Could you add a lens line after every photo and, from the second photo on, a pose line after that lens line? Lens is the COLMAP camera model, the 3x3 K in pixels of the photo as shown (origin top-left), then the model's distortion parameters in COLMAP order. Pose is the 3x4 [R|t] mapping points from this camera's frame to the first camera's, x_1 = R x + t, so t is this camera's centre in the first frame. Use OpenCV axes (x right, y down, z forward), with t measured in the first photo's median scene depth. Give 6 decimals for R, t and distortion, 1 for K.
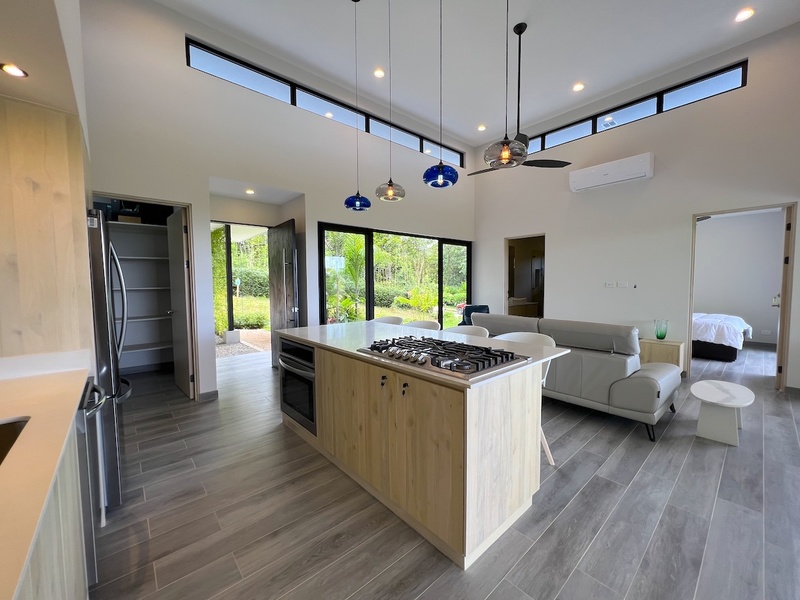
lens RADIAL K [[321.0, 0, 400.0], [0, 321.0, 300.8], [0, 0, 1]] dist [-0.001870, 0.000698]
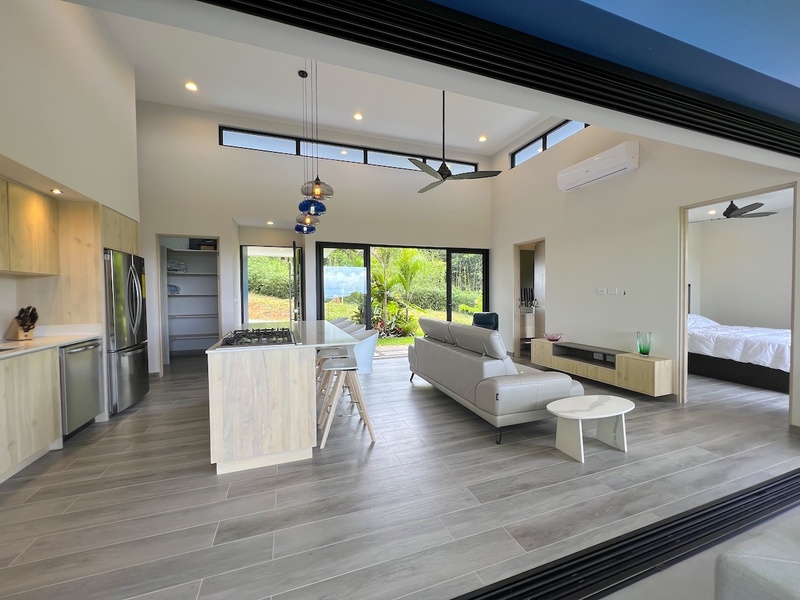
lens RADIAL K [[321.0, 0, 400.3], [0, 321.0, 300.9], [0, 0, 1]] dist [-0.001870, 0.000698]
pose [[0.929092, 0.008584, -0.369748, 0.775668], [-0.019016, 0.999517, -0.024578, 0.015569], [0.369358, 0.029866, 0.928807, -0.061401]]
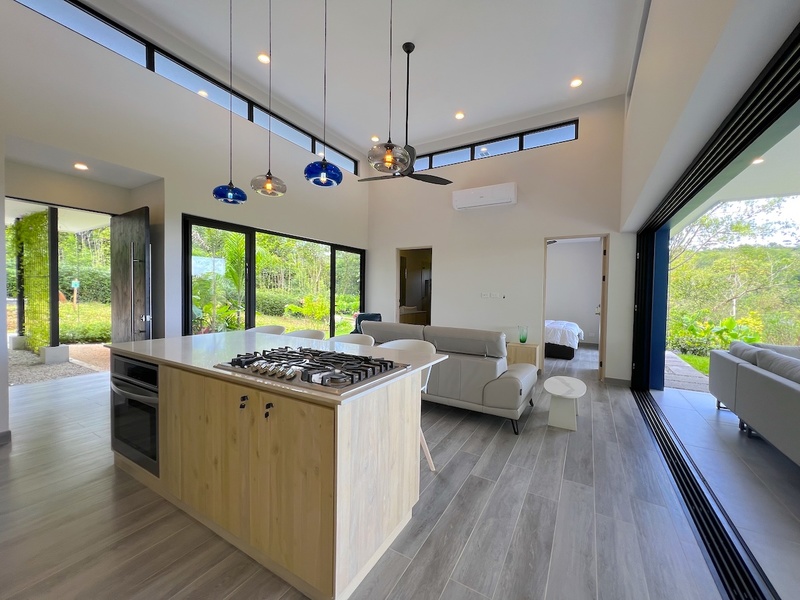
lens RADIAL K [[321.0, 0, 400.0], [0, 321.0, 300.7], [0, 0, 1]] dist [-0.001870, 0.000698]
pose [[0.950750, 0.013342, 0.309671, 0.043420], [-0.004885, 0.999594, -0.028069, 0.004429], [-0.309920, 0.025174, 0.950429, 0.045254]]
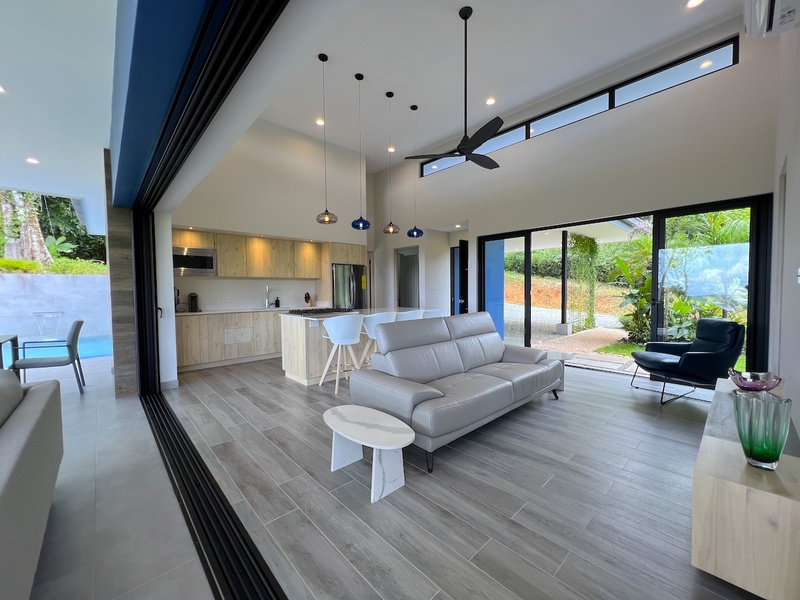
lens RADIAL K [[321.0, 0, 399.7], [0, 321.0, 300.4], [0, 0, 1]] dist [-0.001870, 0.000698]
pose [[0.025752, 0.041806, -0.998794, 1.618421], [-0.046792, 0.998080, 0.040570, -0.032382], [0.998573, 0.045691, 0.027659, 0.974682]]
